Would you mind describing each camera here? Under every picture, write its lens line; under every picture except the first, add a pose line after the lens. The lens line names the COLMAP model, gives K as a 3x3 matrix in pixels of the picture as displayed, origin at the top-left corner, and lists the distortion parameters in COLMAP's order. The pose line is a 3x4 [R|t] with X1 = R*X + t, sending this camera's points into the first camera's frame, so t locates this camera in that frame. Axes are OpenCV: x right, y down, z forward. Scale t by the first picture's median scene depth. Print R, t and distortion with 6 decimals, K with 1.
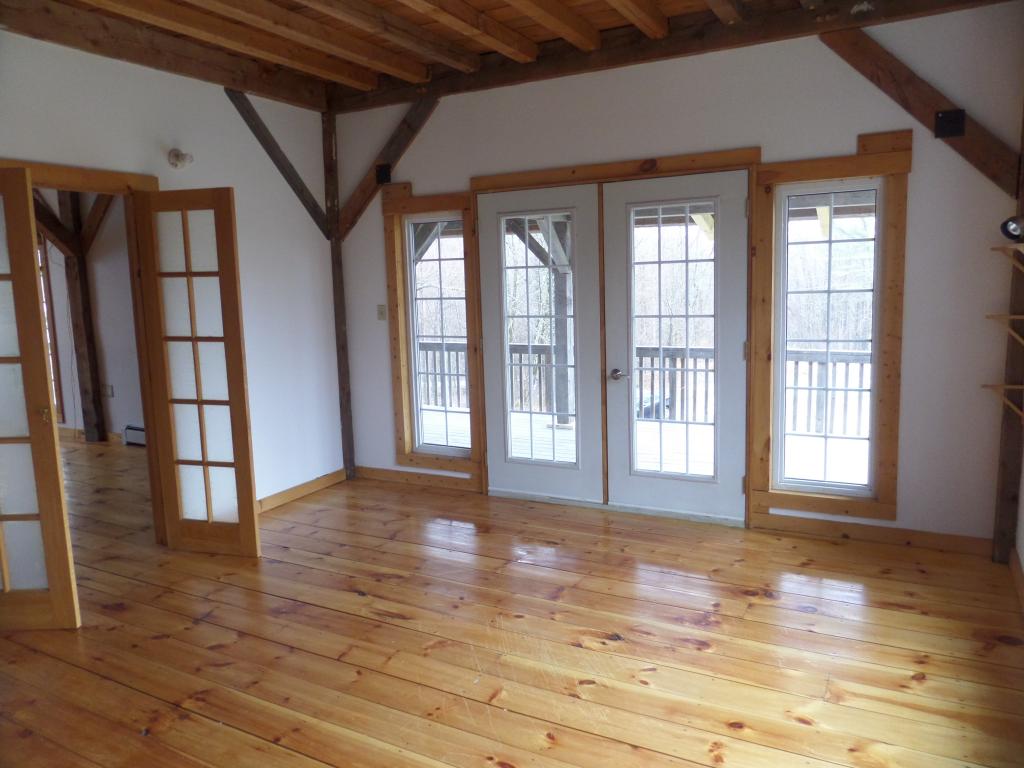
lens RADIAL K [[745.1, 0, 515.7], [0, 745.1, 381.5], [0, 0, 1]] dist [-0.003742, -0.014130]
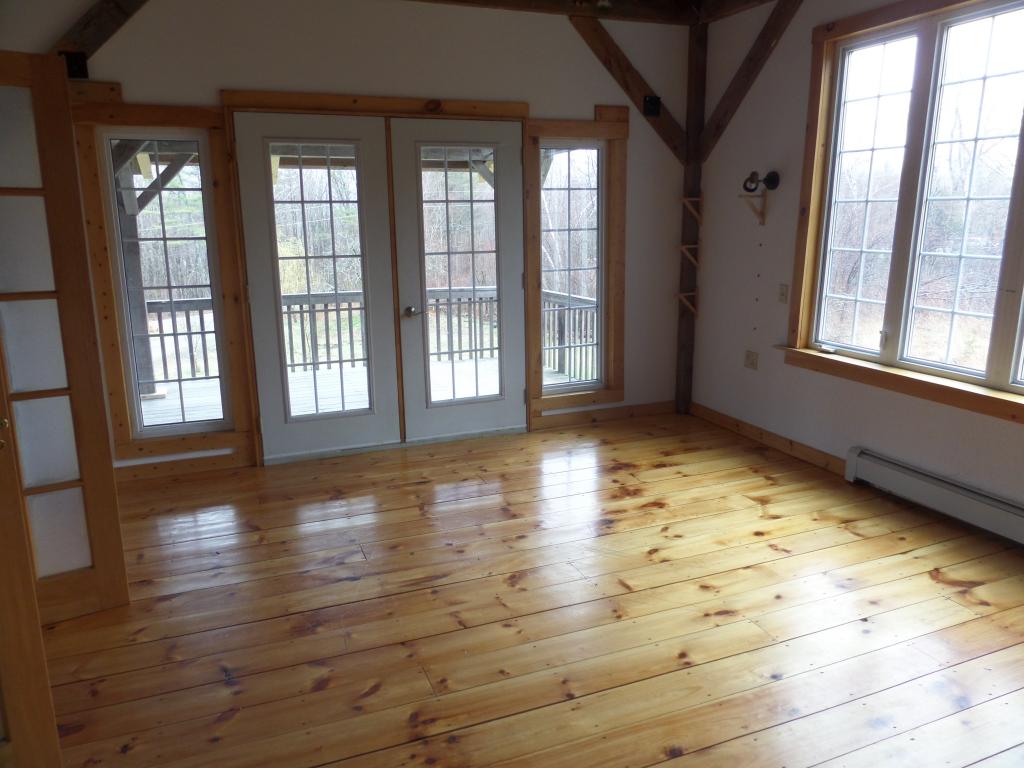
lens RADIAL K [[745.1, 0, 515.1], [0, 745.1, 381.2], [0, 0, 1]] dist [-0.003742, -0.014130]
pose [[0.640373, -0.146790, 0.753907, -0.568892], [0.097475, 0.989163, 0.109800, -0.014641], [-0.761854, 0.003174, 0.647741, 0.241788]]
